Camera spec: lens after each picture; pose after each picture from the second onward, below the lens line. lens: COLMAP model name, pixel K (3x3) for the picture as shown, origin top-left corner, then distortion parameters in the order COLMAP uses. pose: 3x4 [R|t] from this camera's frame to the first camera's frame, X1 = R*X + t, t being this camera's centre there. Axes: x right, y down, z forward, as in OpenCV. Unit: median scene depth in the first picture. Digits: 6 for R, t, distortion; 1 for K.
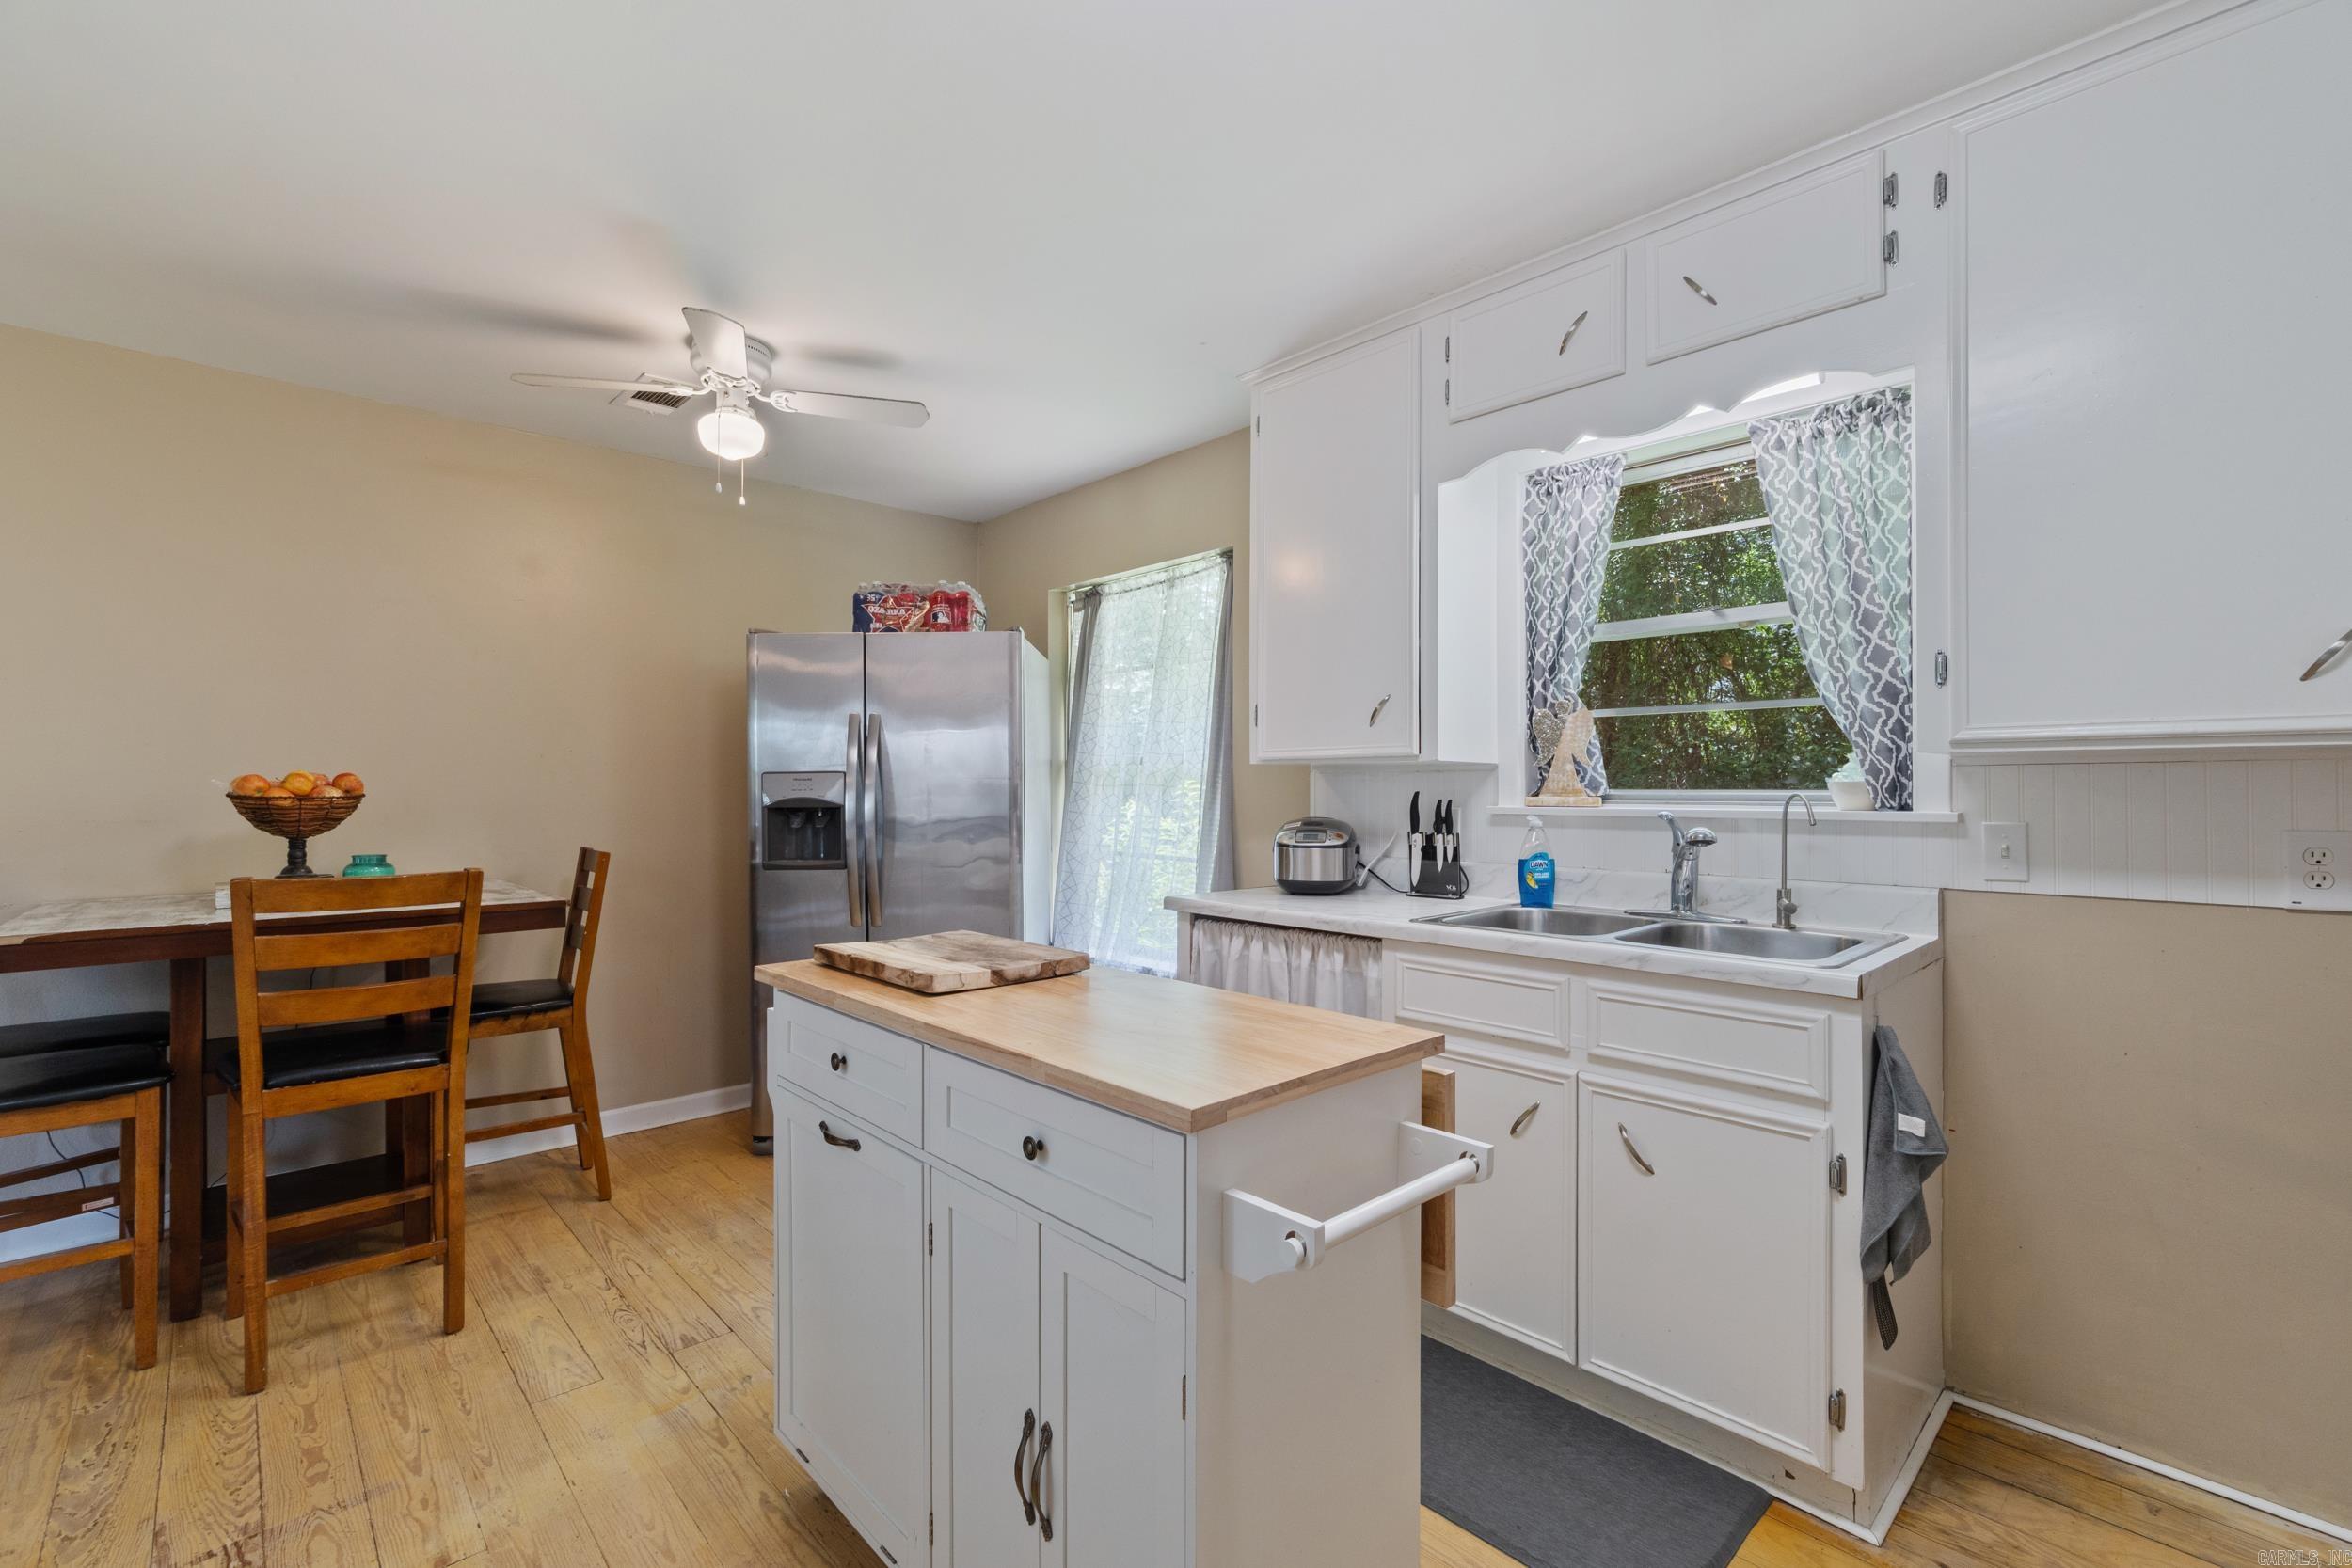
lens RADIAL K [[1022.8, 0, 1173.2], [0, 1022.8, 789.1], [0, 0, 1]] dist [-0.006639, 0.002234]
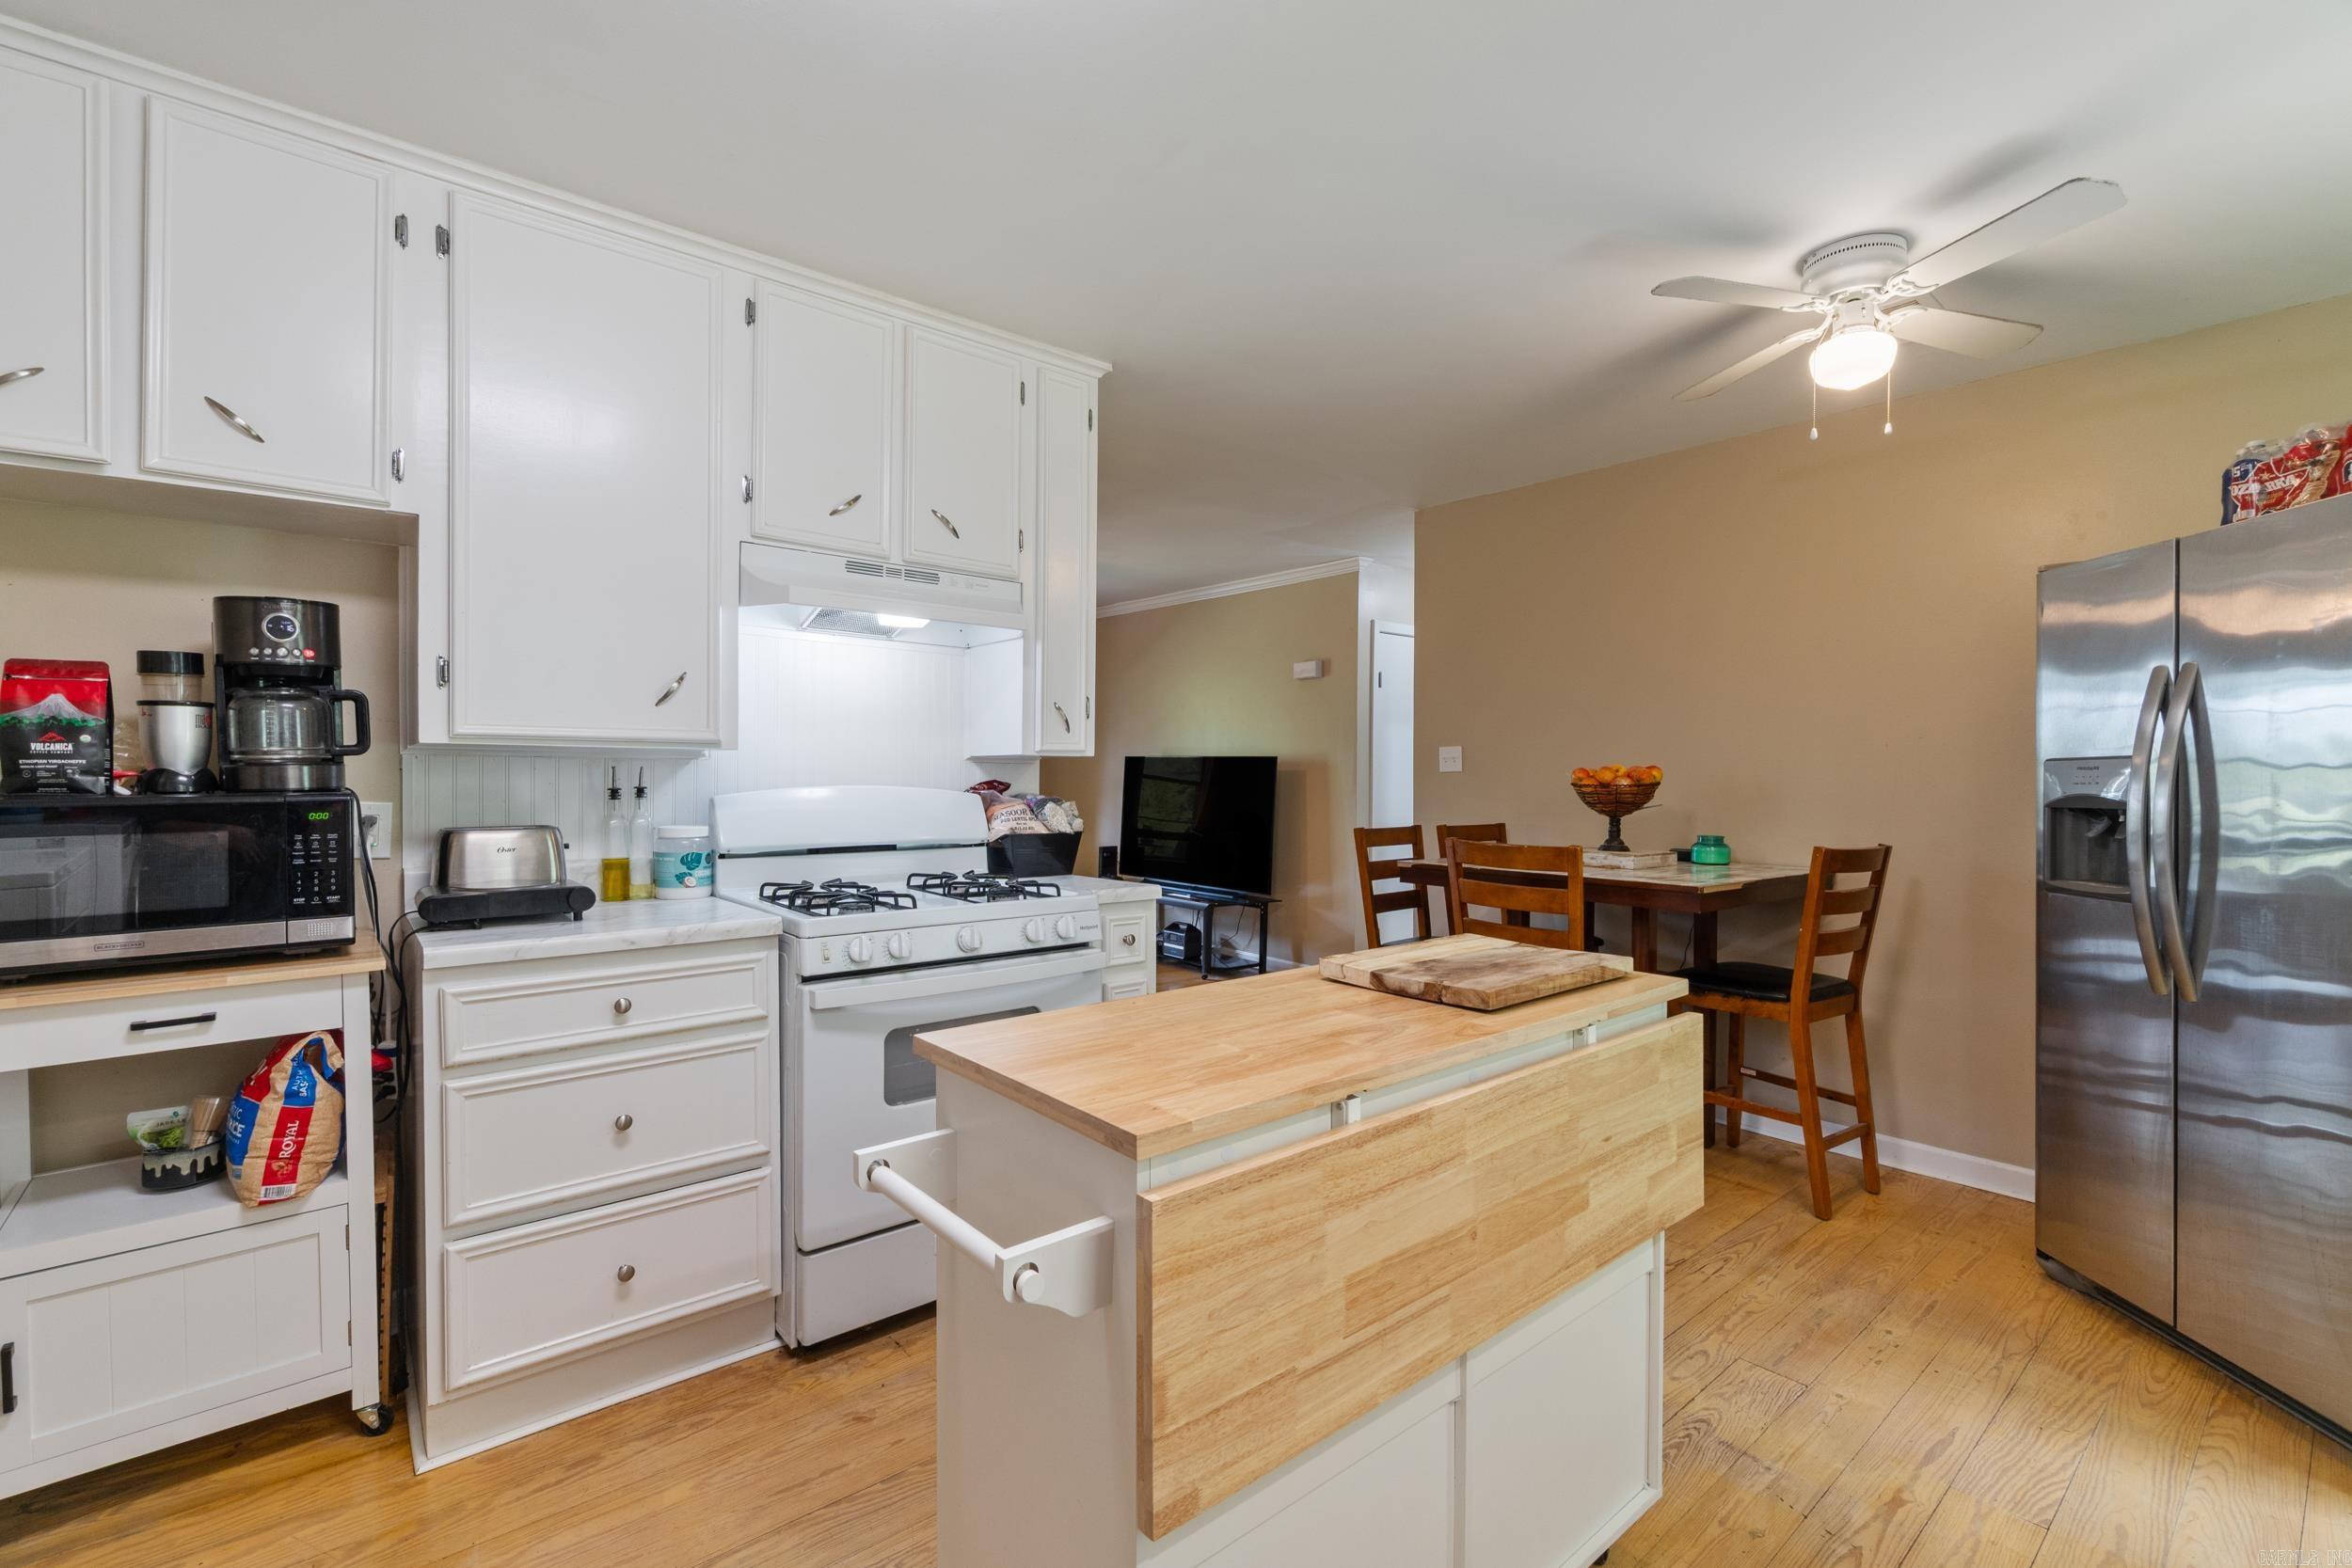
lens RADIAL K [[1022.8, 0, 1165.5], [0, 1022.8, 786.4], [0, 0, 1]] dist [-0.006639, 0.002234]
pose [[-0.062214, 0.011661, -0.997995, 0.472808], [-0.003561, 0.999923, 0.011906, -0.003902], [0.998056, 0.004295, -0.062167, 0.521863]]
